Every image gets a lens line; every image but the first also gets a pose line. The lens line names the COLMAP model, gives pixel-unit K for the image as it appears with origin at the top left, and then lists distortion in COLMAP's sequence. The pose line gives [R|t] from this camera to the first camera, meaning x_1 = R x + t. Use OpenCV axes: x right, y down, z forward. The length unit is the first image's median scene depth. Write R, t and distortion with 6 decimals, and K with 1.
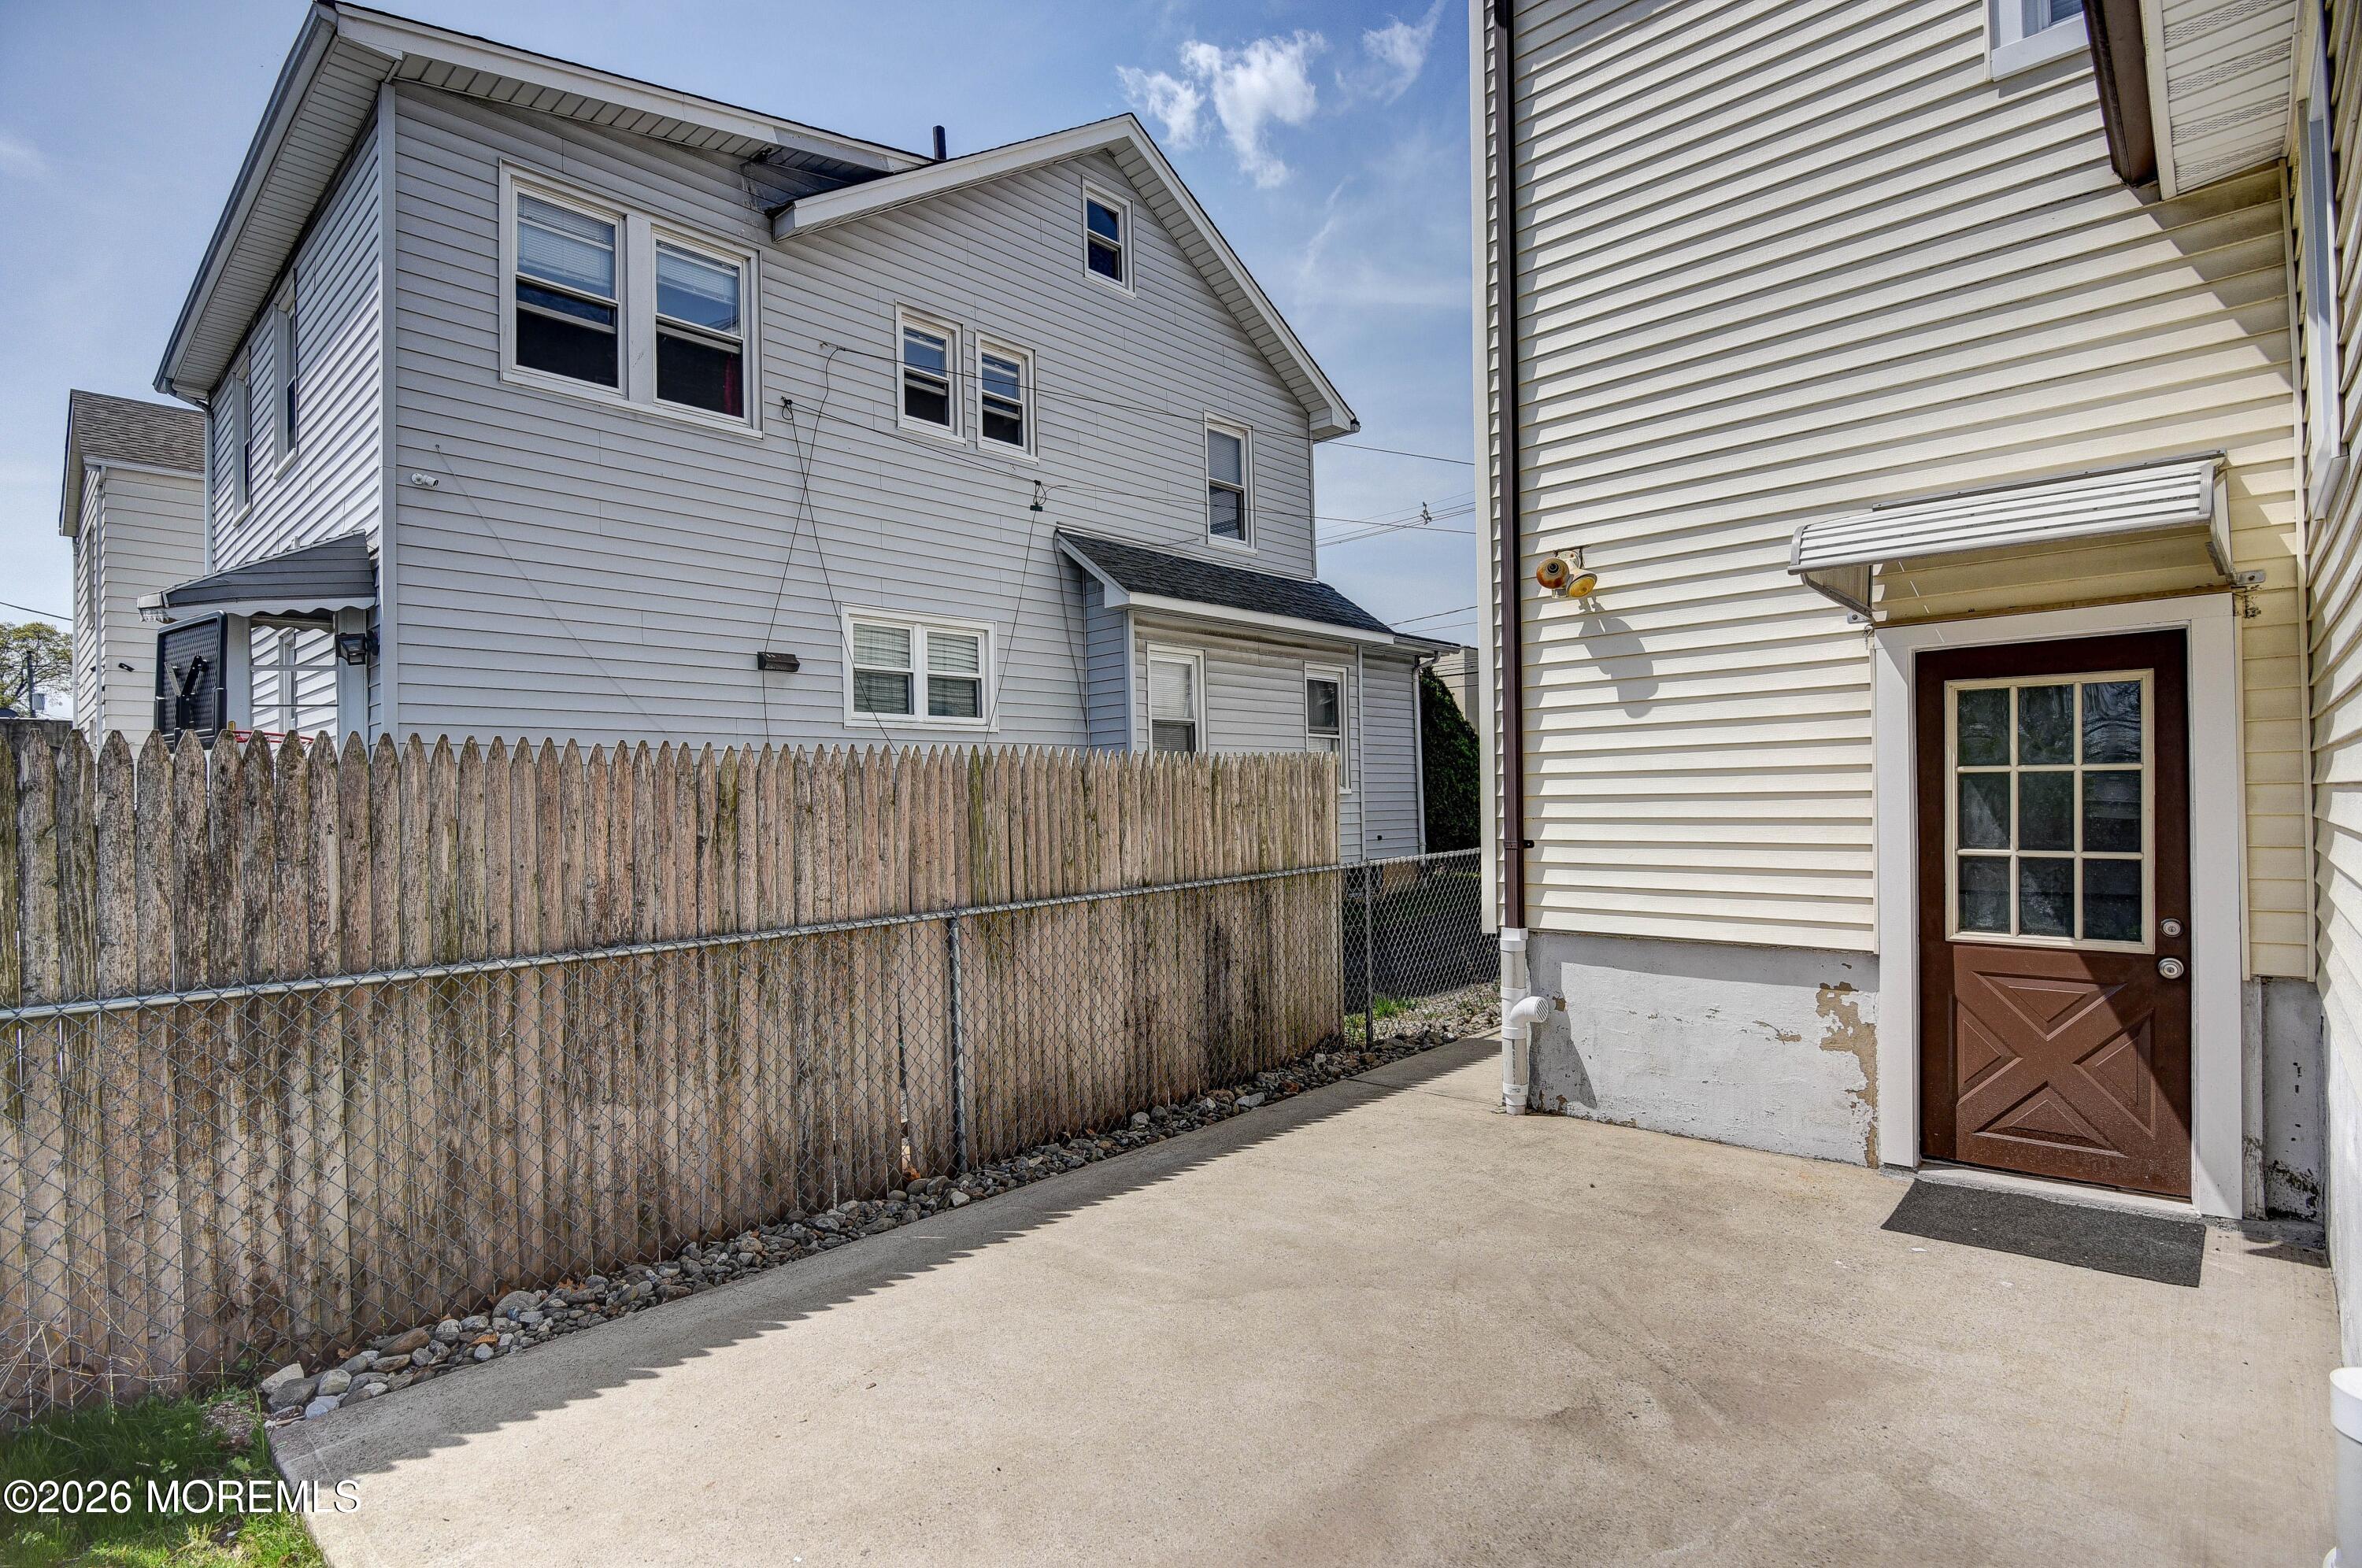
lens RADIAL K [[1156.3, 0, 1178.9], [0, 1156.3, 792.7], [0, 0, 1]] dist [-0.019100, 0.000493]
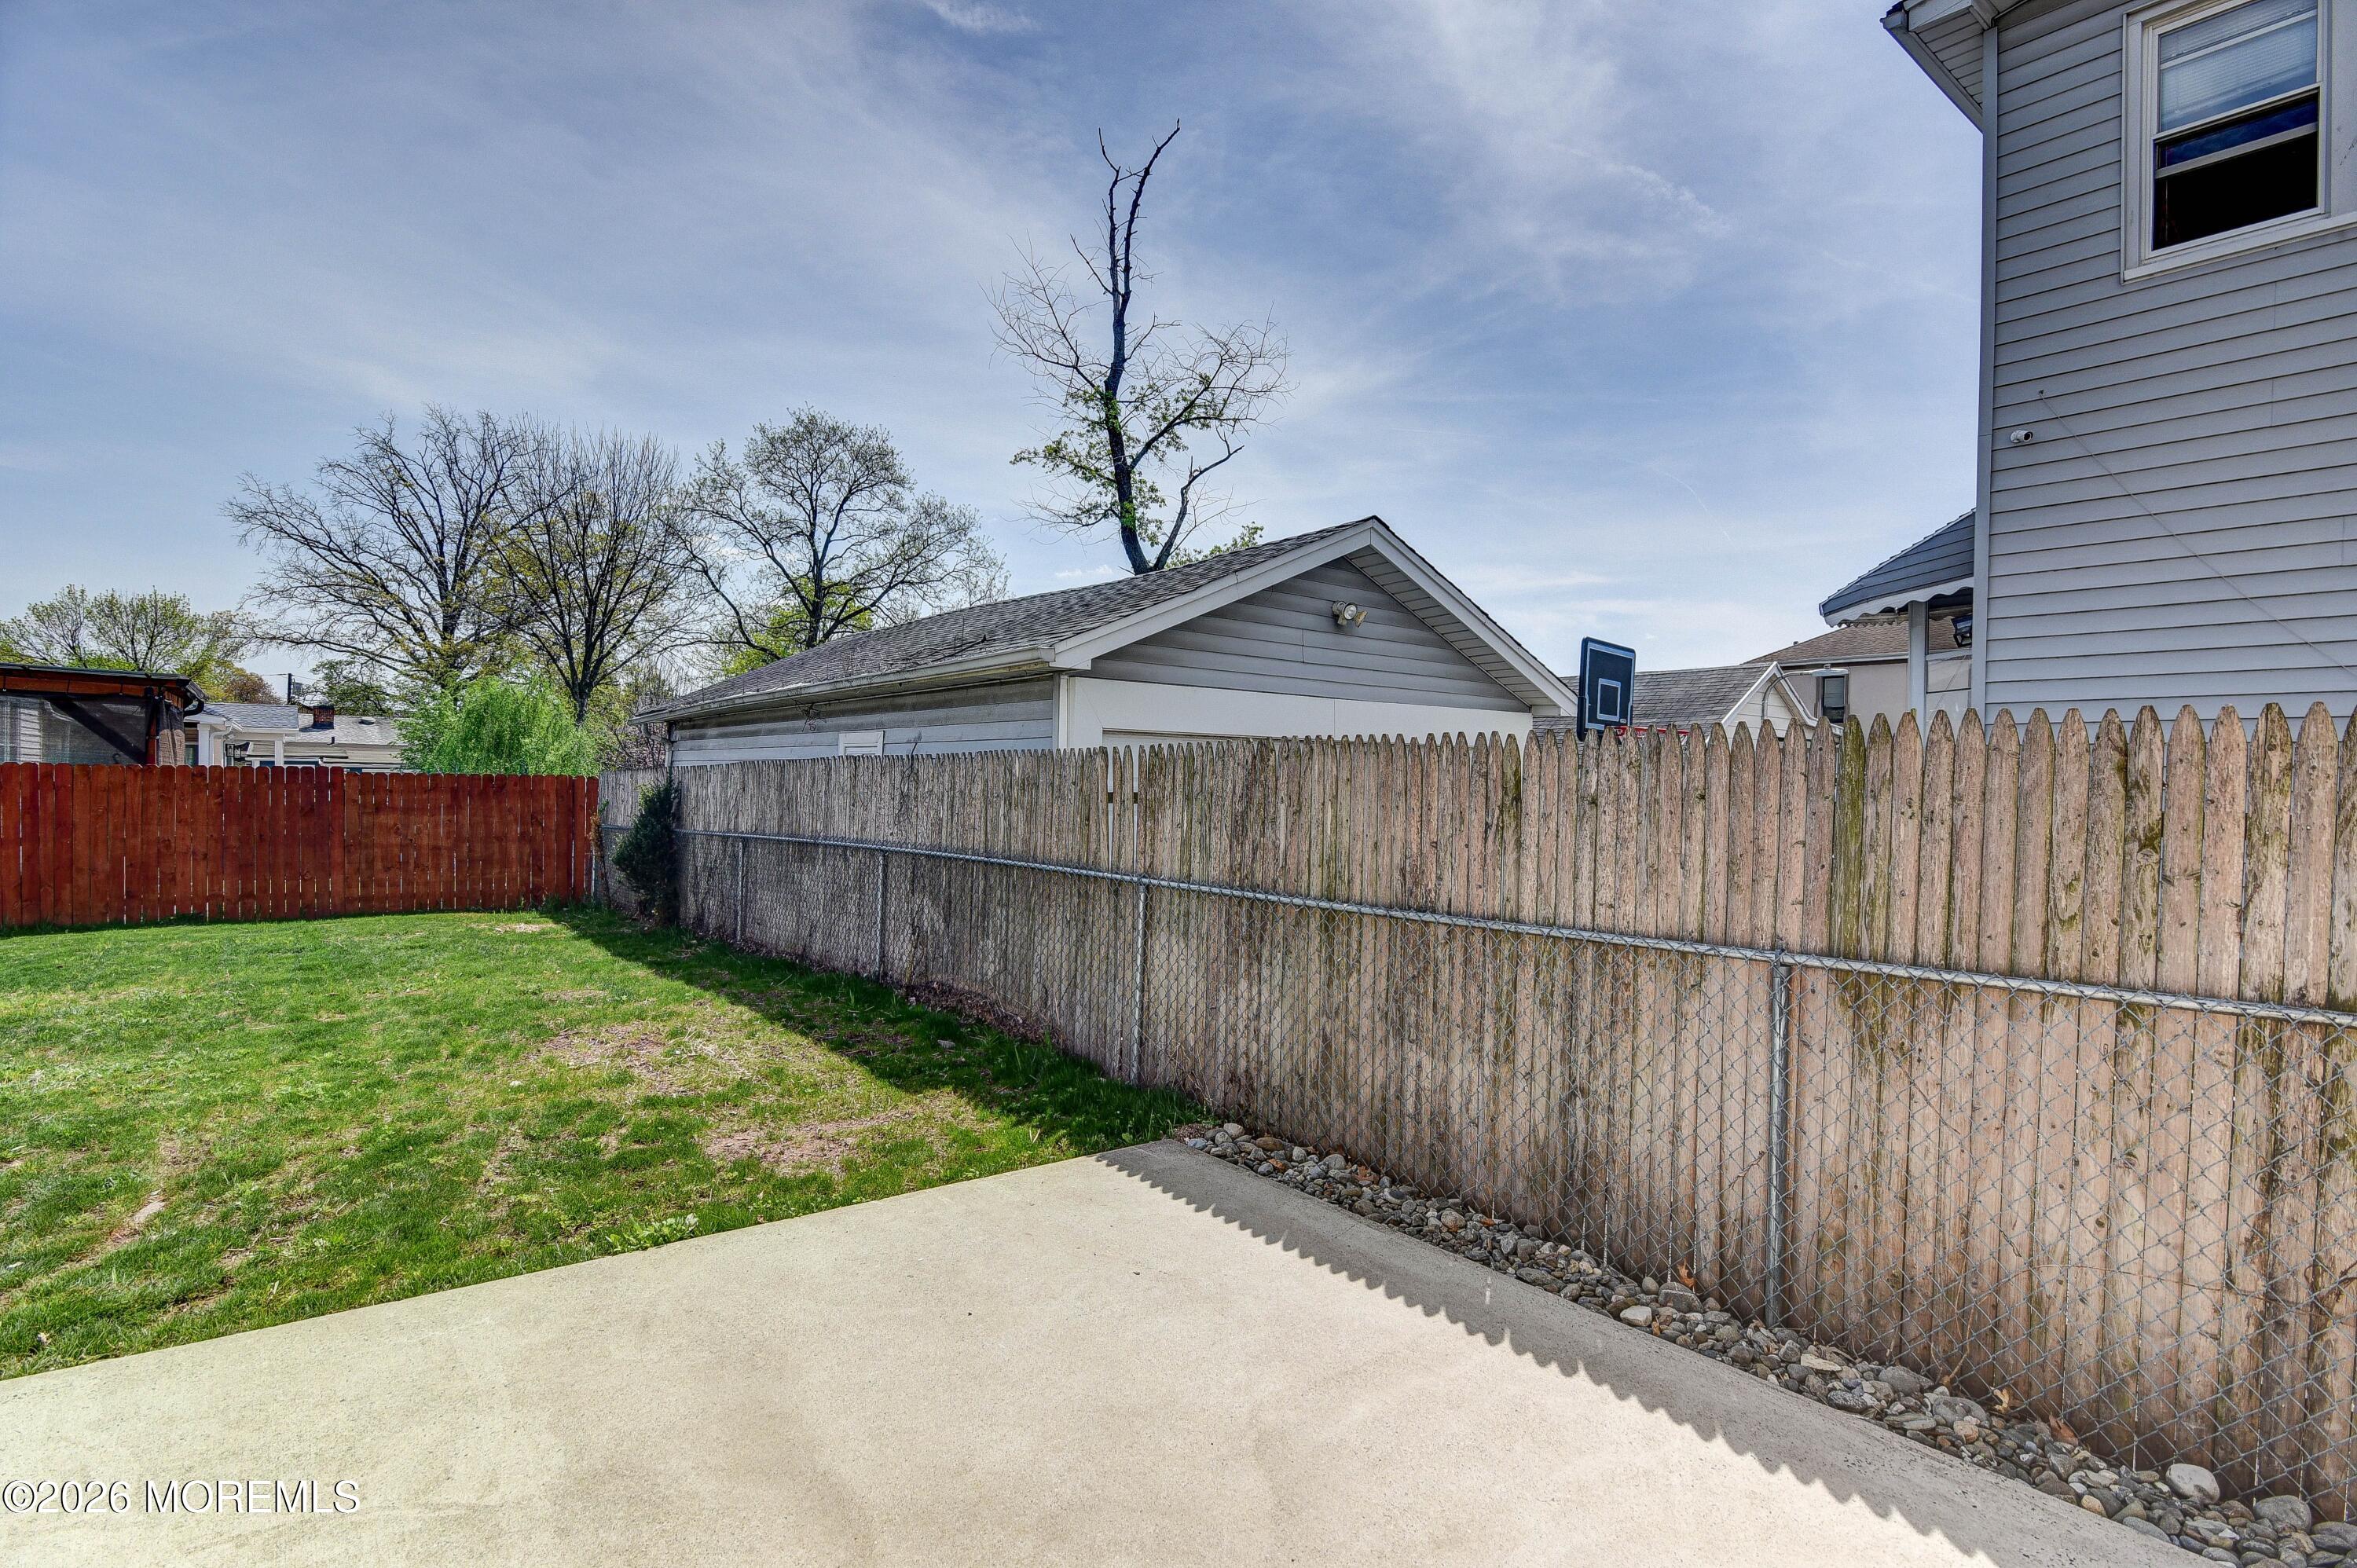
lens RADIAL K [[1155.6, 0, 1178.0], [0, 1155.6, 787.4], [0, 0, 1]] dist [-0.019040, -0.001015]
pose [[-0.157325, 0.020195, -0.987340, 0.624007], [-0.005280, 0.999759, 0.021290, -0.013548], [0.987533, 0.008563, -0.157180, 0.842755]]
